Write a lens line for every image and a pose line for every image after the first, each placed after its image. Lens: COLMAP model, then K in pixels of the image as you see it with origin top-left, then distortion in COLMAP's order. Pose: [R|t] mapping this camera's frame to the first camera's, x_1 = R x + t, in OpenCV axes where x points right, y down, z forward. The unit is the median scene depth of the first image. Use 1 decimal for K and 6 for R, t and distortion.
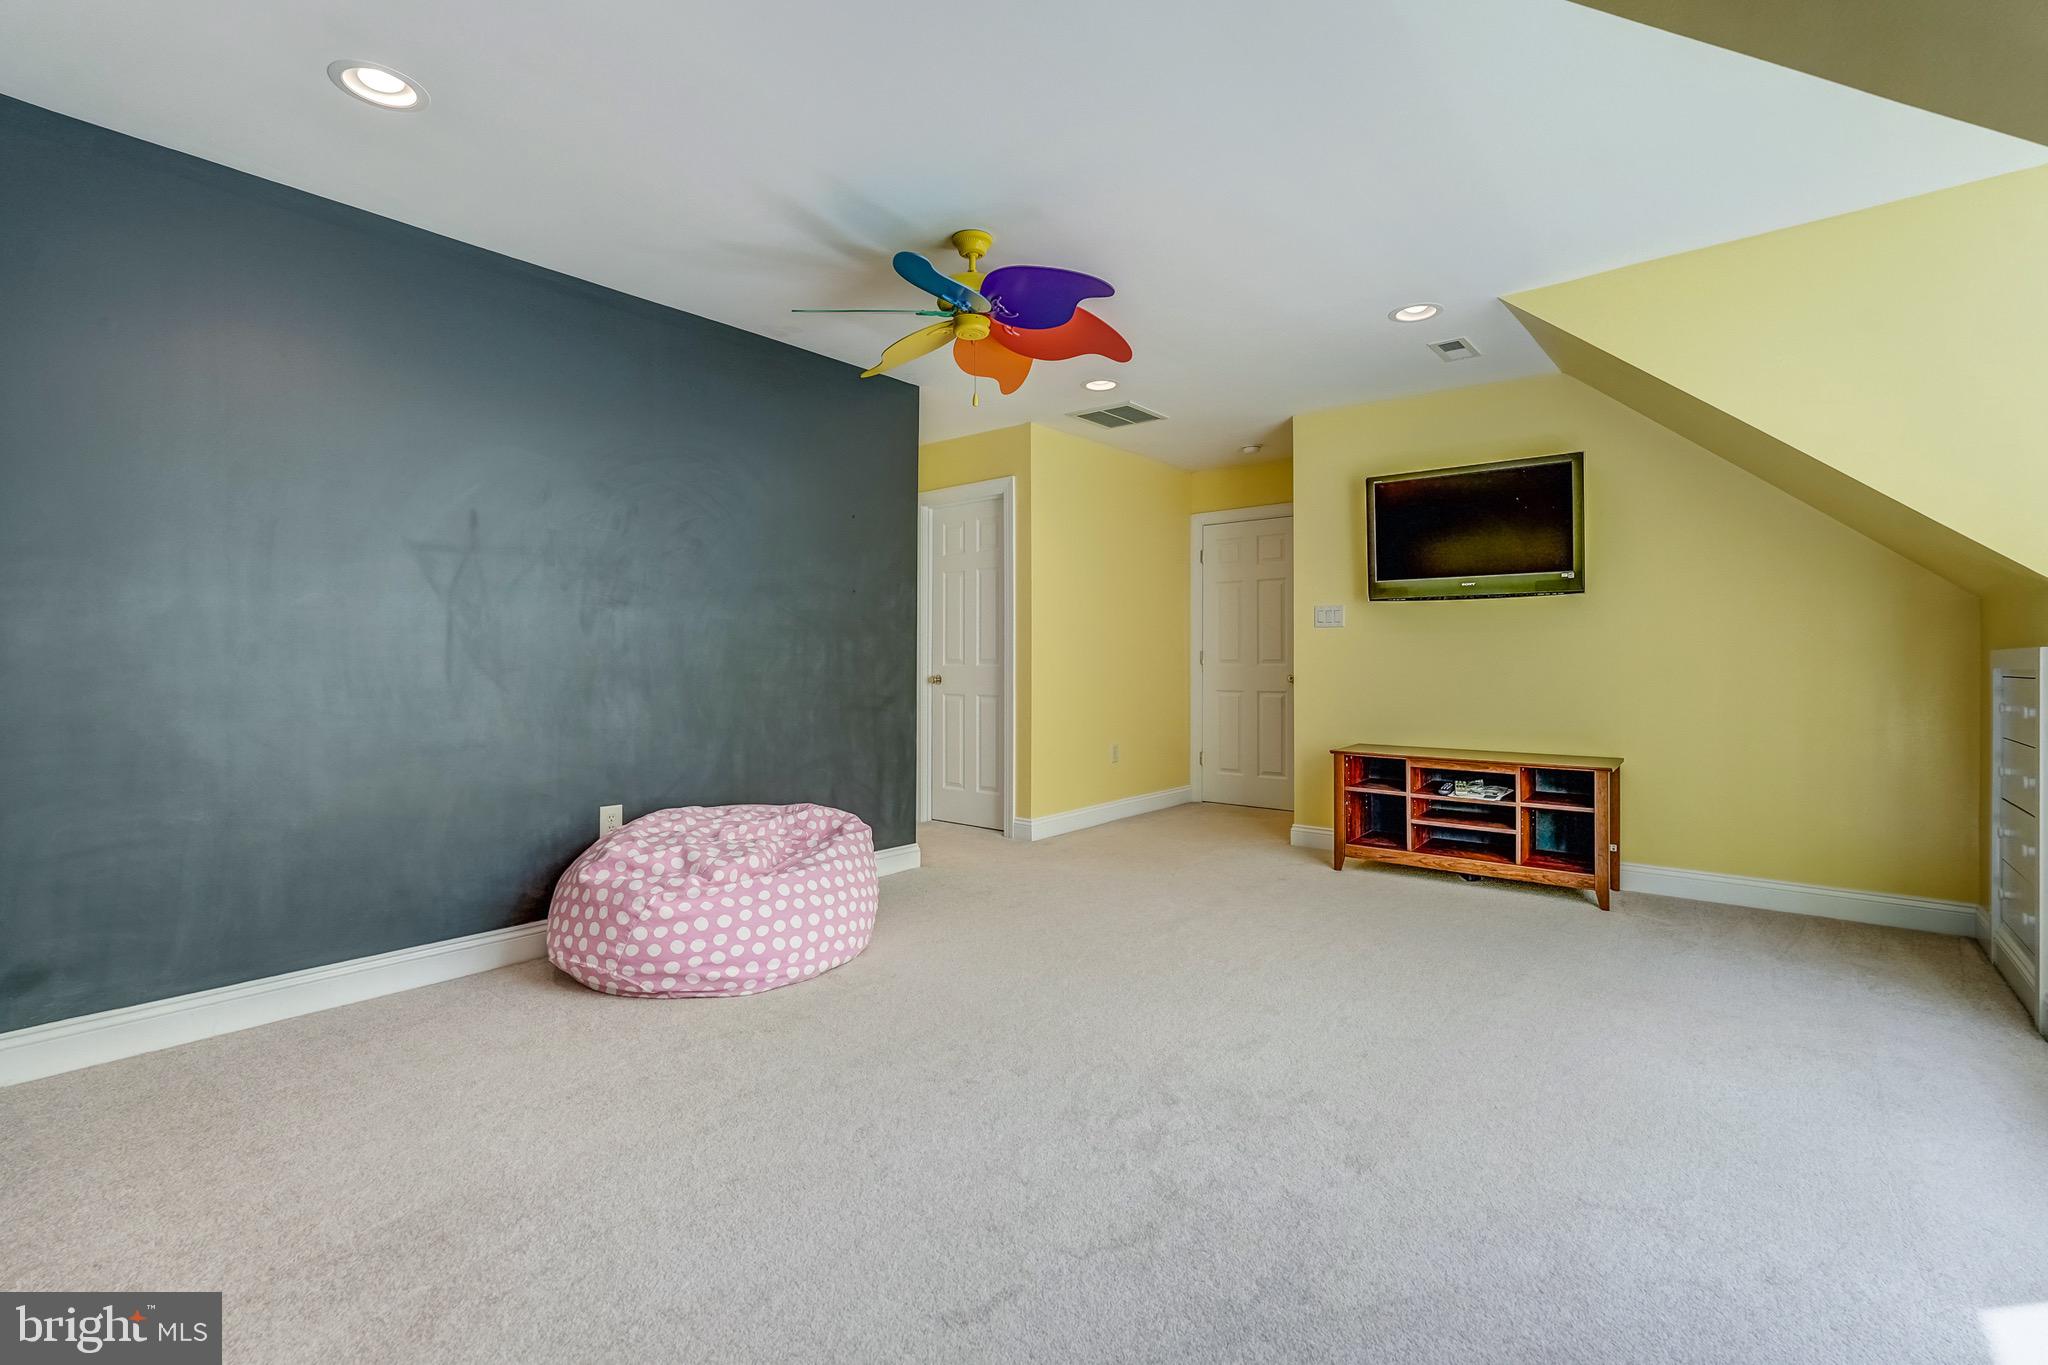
lens RADIAL K [[916.3, 0, 1027.3], [0, 916.3, 657.1], [0, 0, 1]] dist [-0.024423, -0.000053]
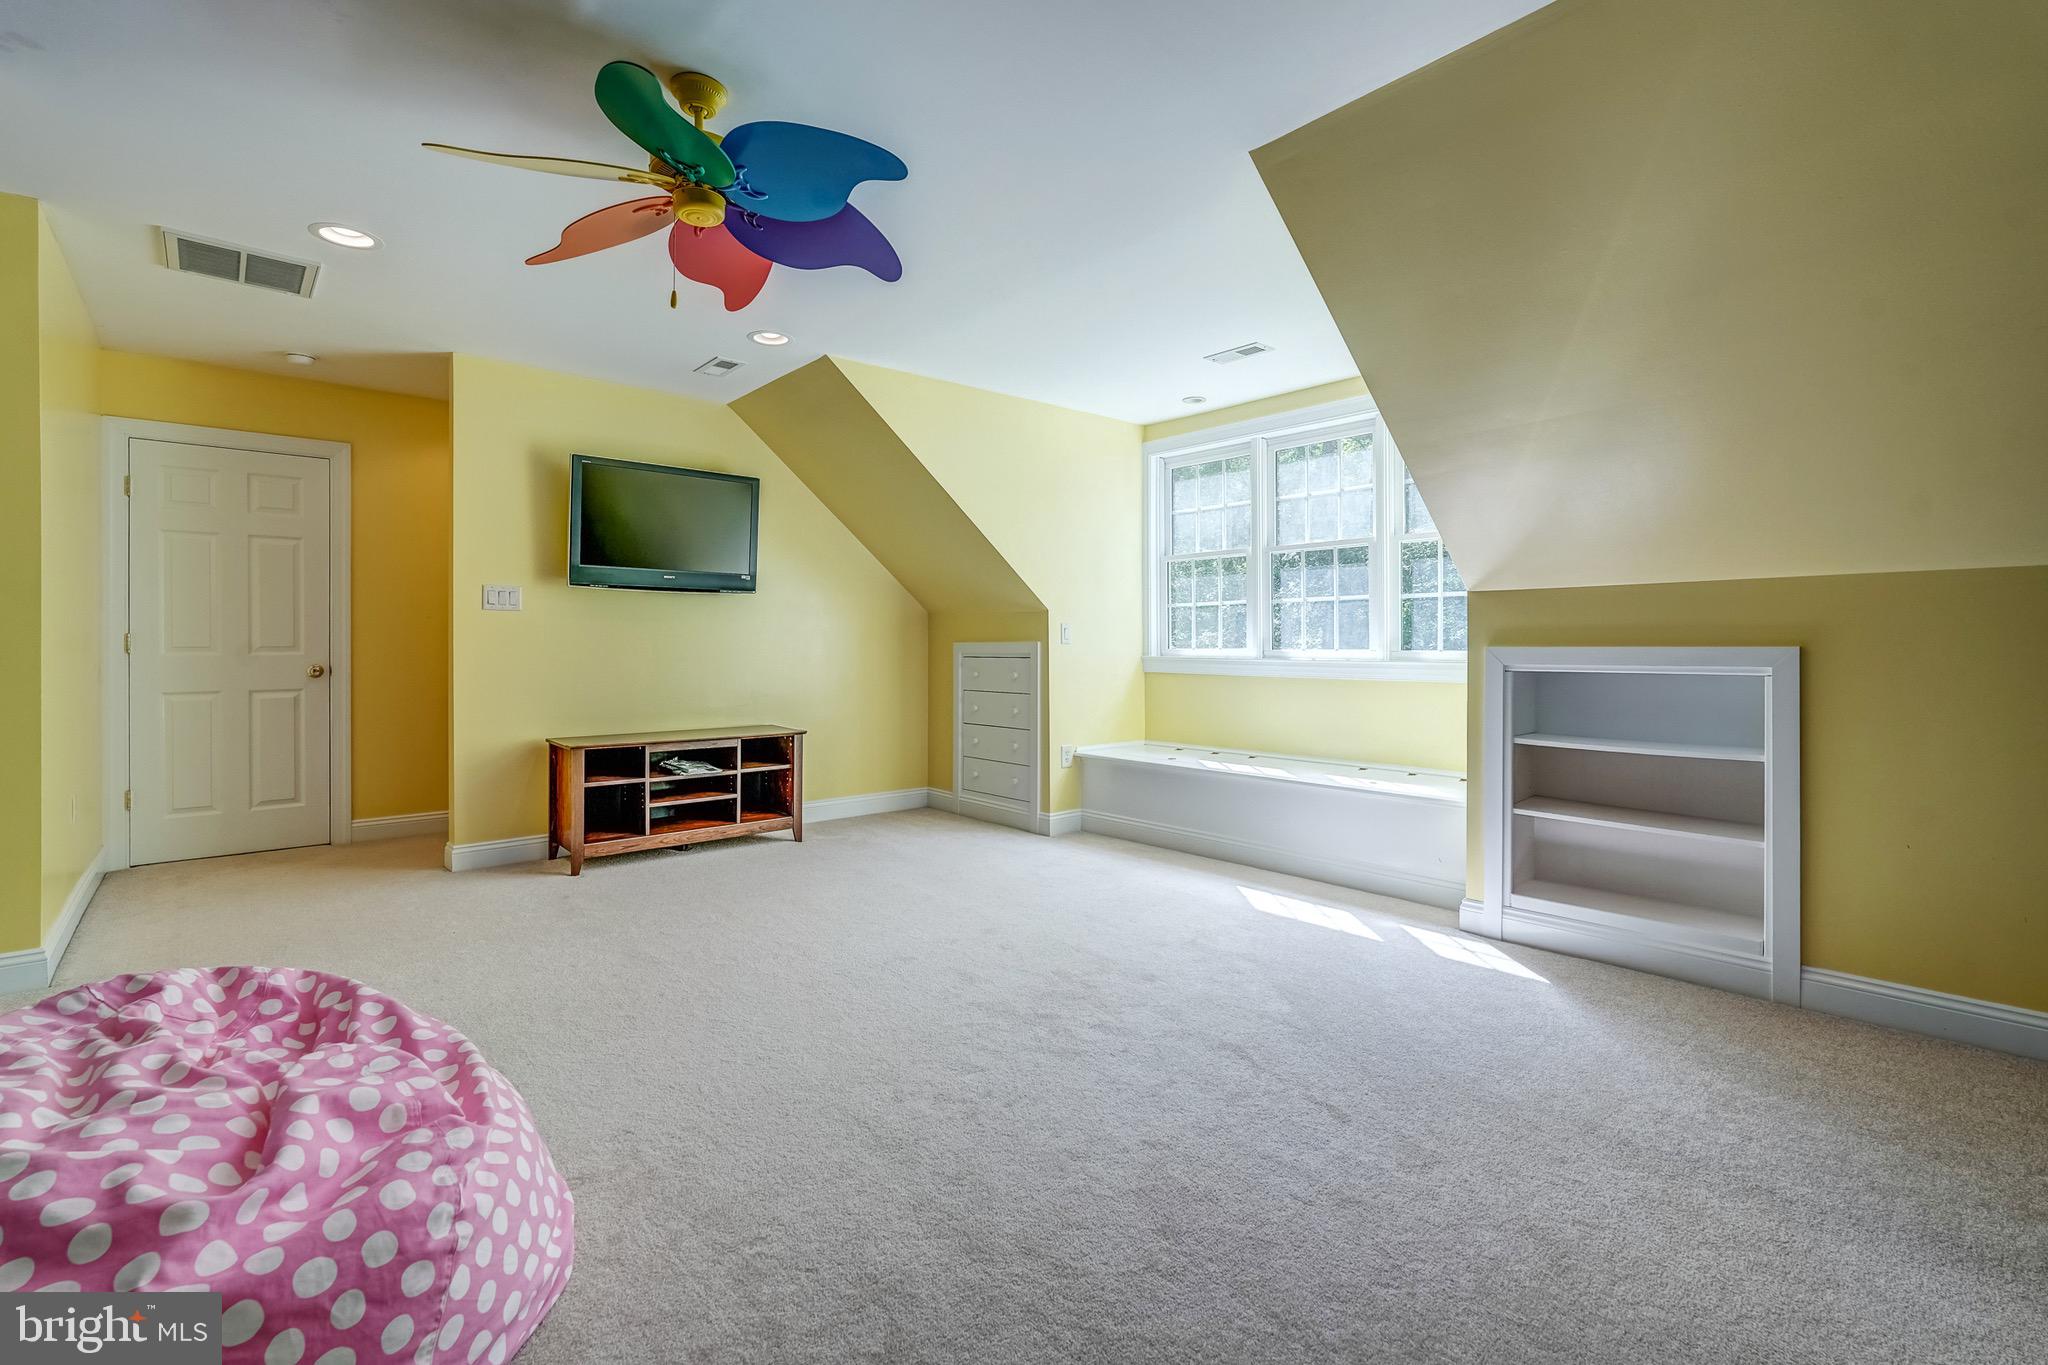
lens RADIAL K [[916.3, 0, 1027.3], [0, 916.3, 657.1], [0, 0, 1]] dist [-0.024423, -0.000053]
pose [[0.143005, -0.011867, 0.989651, -0.536972], [-0.004571, 0.999910, 0.012651, -0.000722], [-0.989711, -0.006333, 0.142937, 0.448305]]
